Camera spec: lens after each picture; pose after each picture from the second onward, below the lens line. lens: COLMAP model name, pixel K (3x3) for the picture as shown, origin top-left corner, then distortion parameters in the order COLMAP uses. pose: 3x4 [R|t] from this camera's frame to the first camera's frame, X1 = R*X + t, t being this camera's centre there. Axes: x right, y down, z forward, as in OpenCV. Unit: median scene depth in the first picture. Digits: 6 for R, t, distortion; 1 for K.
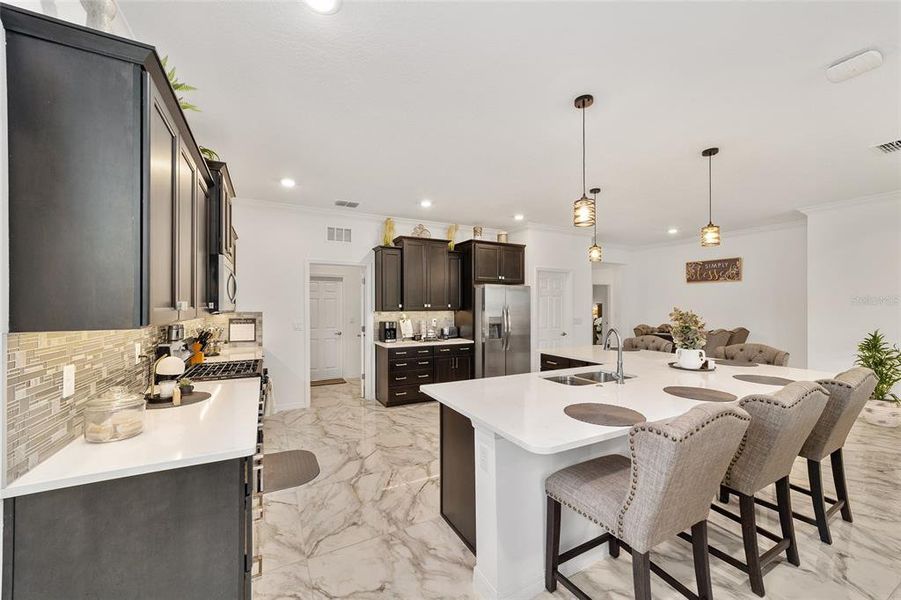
lens RADIAL K [[347.1, 0, 451.0], [0, 347.1, 305.0], [0, 0, 1]] dist [-0.012670, 0.006724]
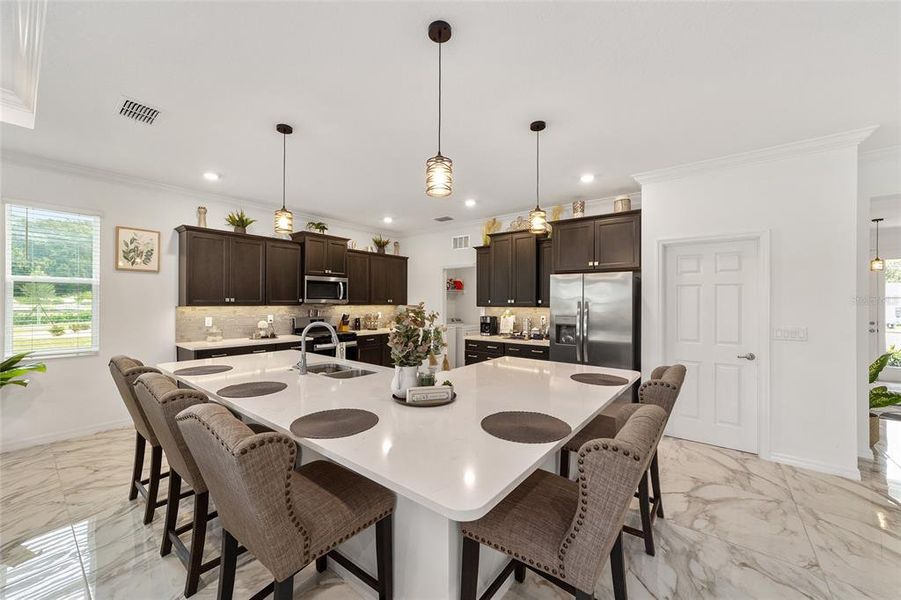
lens RADIAL K [[347.1, 0, 447.7], [0, 347.1, 302.2], [0, 0, 1]] dist [-0.012670, 0.006724]
pose [[0.404130, 0.003230, -0.914696, 0.783388], [-0.003836, 0.999991, 0.001836, 0.003245], [0.914693, 0.002767, 0.404139, 0.475575]]
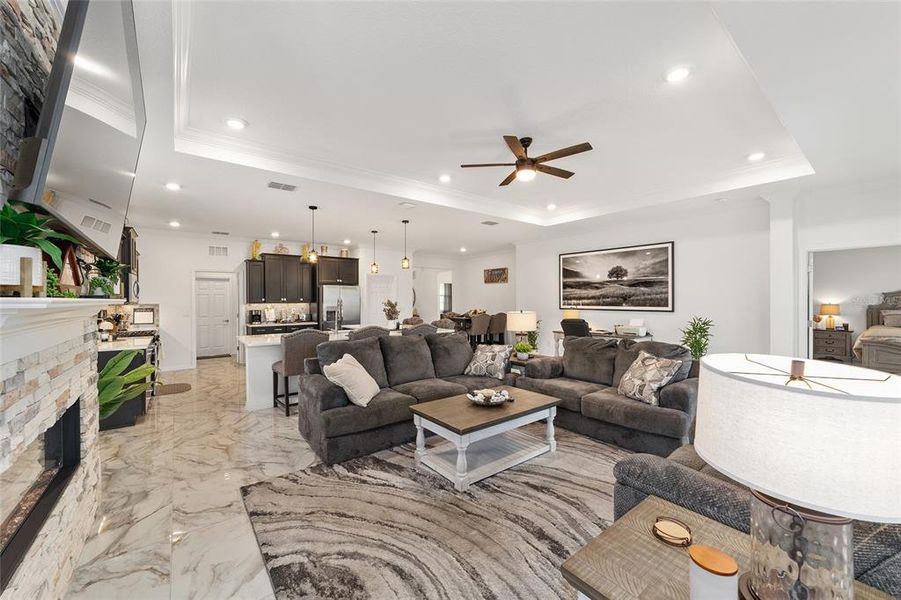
lens RADIAL K [[347.1, 0, 449.1], [0, 347.1, 299.6], [0, 0, 1]] dist [-0.012670, 0.006724]
pose [[0.984519, -0.004050, 0.175230, 0.392886], [0.003831, 0.999991, 0.001590, 0.003170], [-0.175235, -0.000894, 0.984526, -0.632416]]
